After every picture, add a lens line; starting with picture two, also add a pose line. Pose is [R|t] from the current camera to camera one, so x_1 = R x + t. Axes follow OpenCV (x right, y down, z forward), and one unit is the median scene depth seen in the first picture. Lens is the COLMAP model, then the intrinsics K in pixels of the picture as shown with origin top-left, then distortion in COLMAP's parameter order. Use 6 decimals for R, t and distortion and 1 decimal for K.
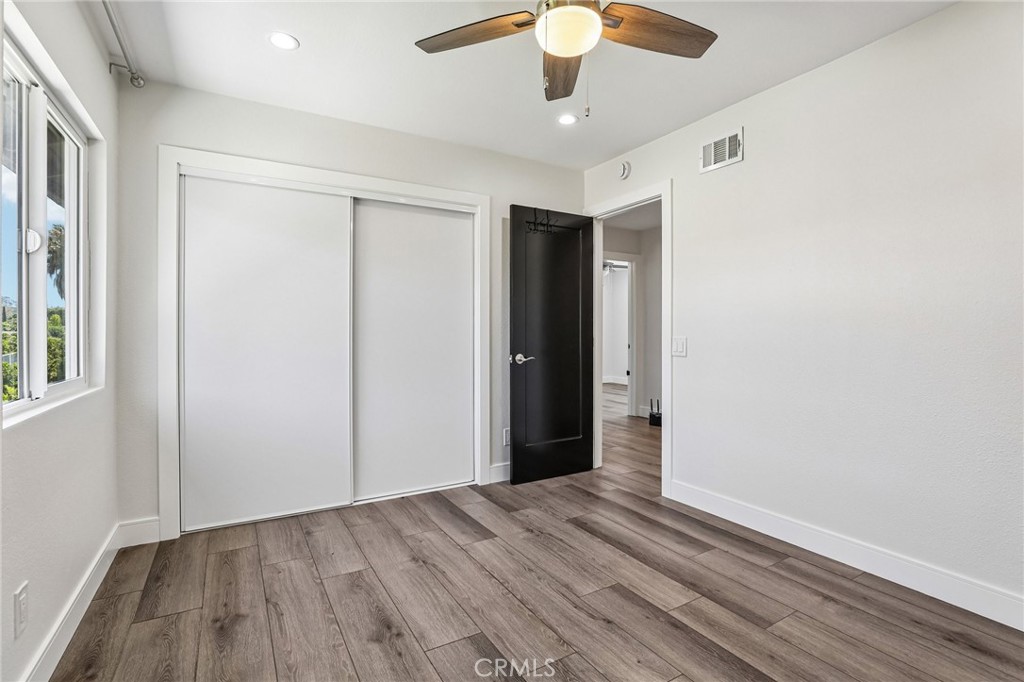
lens RADIAL K [[470.9, 0, 515.5], [0, 470.9, 334.3], [0, 0, 1]] dist [-0.037578, 0.011866]
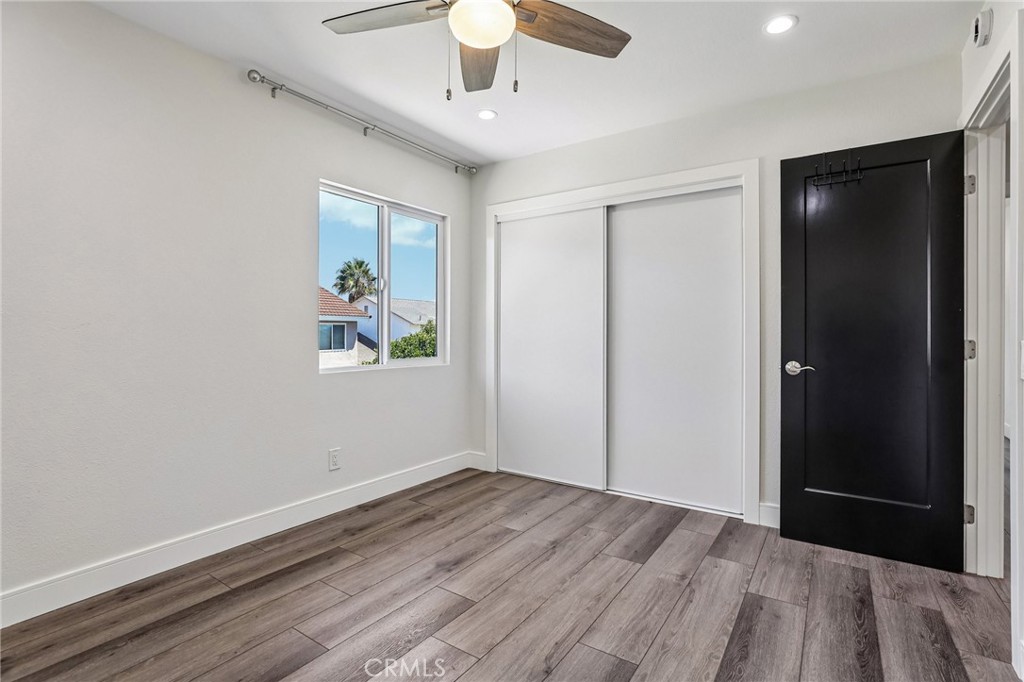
lens RADIAL K [[483.7, 0, 522.7], [0, 483.7, 338.7], [0, 0, 1]] dist [-0.034758, 0.012328]
pose [[0.438436, 0.011424, -0.898690, 0.672064], [-0.006334, 0.999934, 0.009620, 0.002410], [0.898740, 0.001475, 0.438479, 0.406138]]
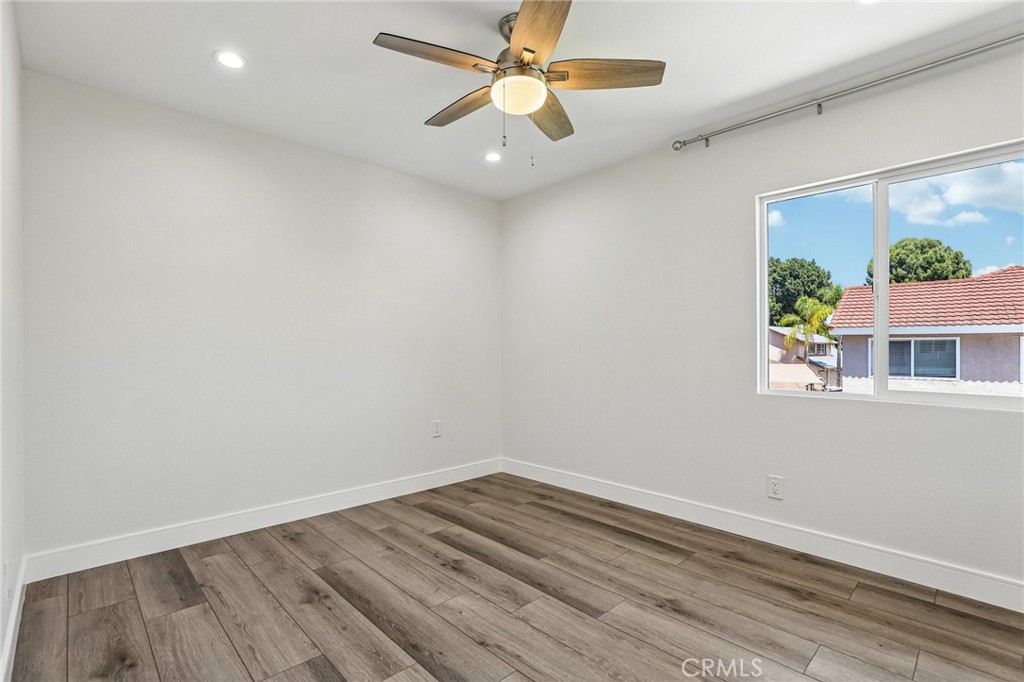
lens RADIAL K [[483.7, 0, 522.7], [0, 483.7, 338.7], [0, 0, 1]] dist [-0.034758, 0.012328]
pose [[-0.971625, -0.009906, -0.236318, 0.255278], [-0.004686, 0.999733, -0.022639, -0.001025], [0.236479, -0.020889, -0.971412, 1.415285]]
